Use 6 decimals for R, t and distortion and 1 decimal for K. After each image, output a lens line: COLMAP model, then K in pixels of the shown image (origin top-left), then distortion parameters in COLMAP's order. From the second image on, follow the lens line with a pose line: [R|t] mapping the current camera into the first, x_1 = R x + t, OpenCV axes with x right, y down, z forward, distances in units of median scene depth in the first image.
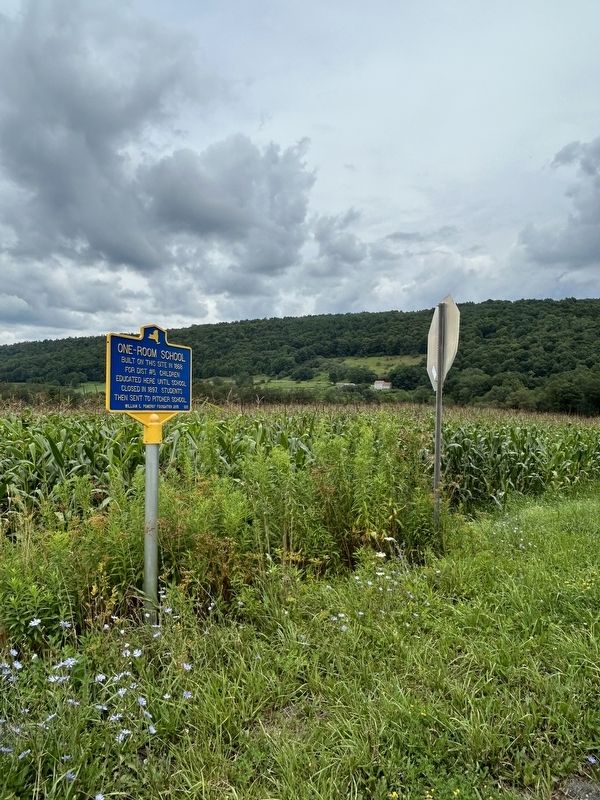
lens RADIAL K [[538.1, 0, 299.7], [0, 538.1, 399.4], [0, 0, 1]] dist [-0.002156, -0.000140]
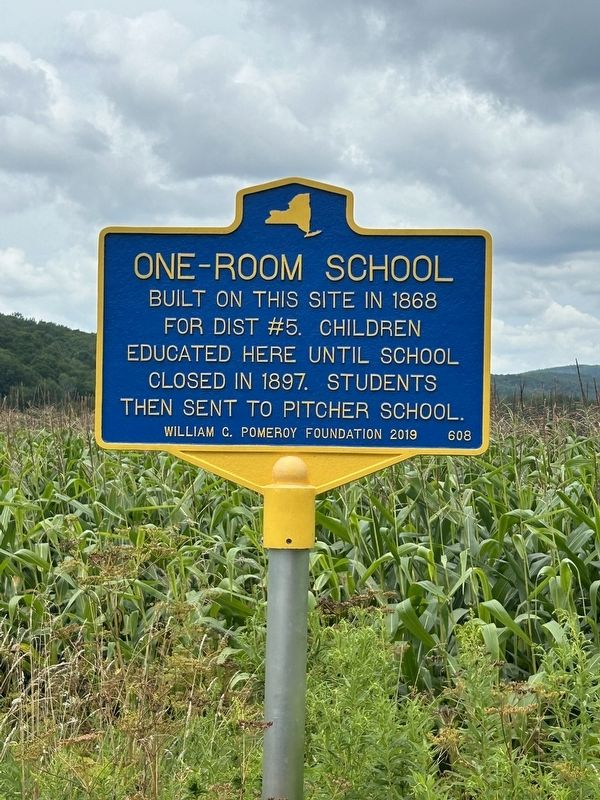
lens RADIAL K [[1562.3, 0, 300.0], [0, 1562.3, 400.6], [0, 0, 1]] dist [0.075378, 0.000000]
pose [[0.363044, -0.015091, -0.931650, 0.593160], [0.008453, 0.999881, -0.012902, 0.005736], [0.931734, -0.003191, 0.363128, 0.657004]]
